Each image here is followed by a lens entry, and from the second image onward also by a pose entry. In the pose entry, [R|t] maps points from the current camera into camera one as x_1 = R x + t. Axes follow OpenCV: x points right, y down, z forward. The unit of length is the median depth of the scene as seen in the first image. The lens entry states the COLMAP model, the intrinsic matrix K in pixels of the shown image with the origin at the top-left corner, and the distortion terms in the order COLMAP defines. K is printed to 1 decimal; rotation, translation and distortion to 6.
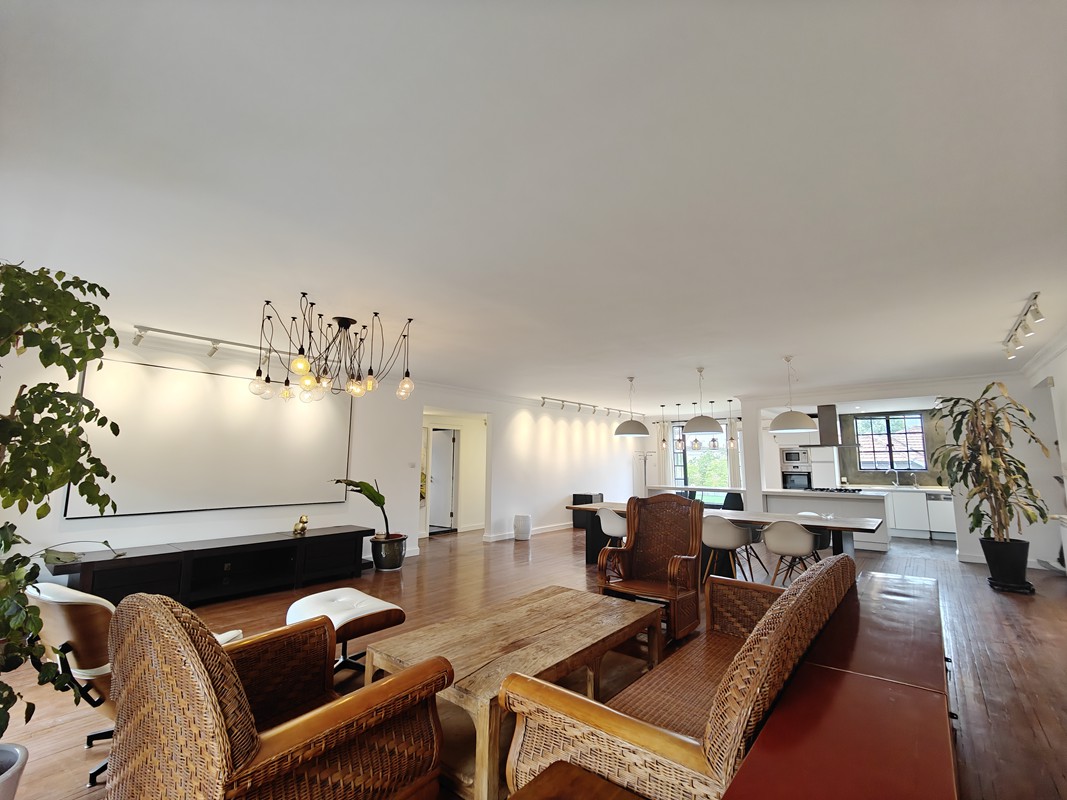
lens RADIAL K [[463.4, 0, 532.3], [0, 463.4, 402.2], [0, 0, 1]] dist [0.002851, -0.000070]
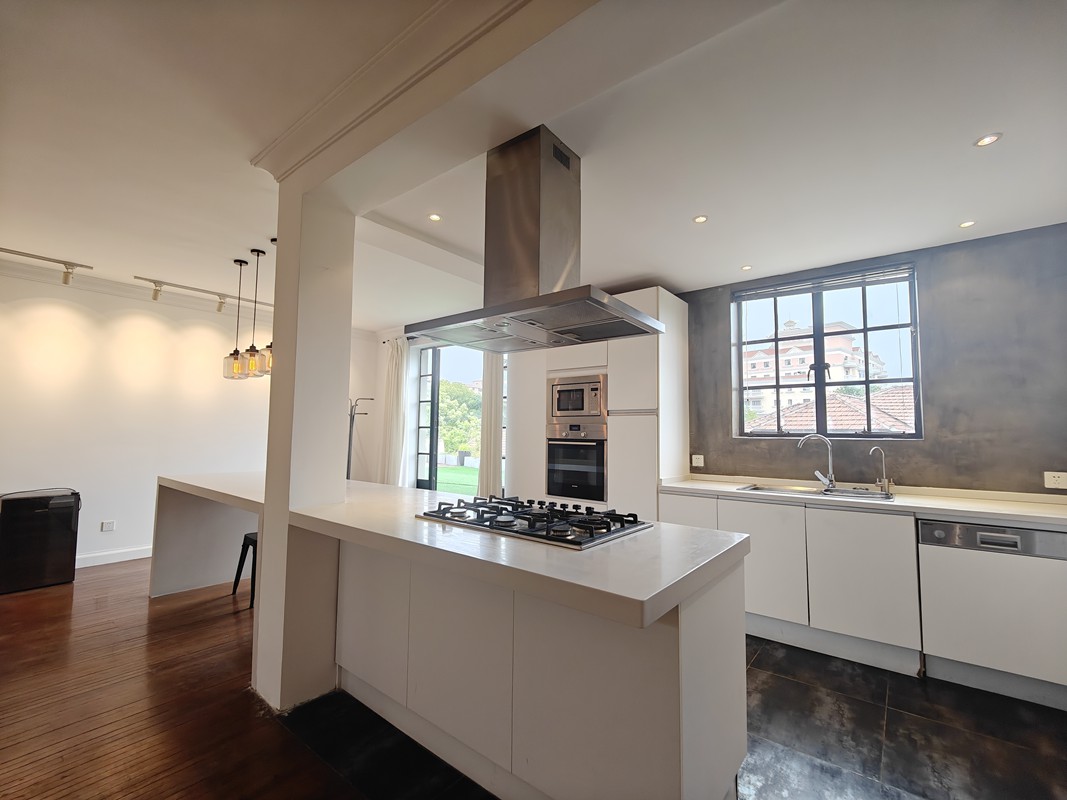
lens RADIAL K [[463.4, 0, 530.8], [0, 463.4, 398.4], [0, 0, 1]] dist [0.002851, -0.000070]
pose [[0.999752, 0.013582, 0.017640, 0.546434], [-0.014542, 0.998355, 0.055454, 0.100461], [-0.016857, -0.055697, 0.998305, 0.652266]]
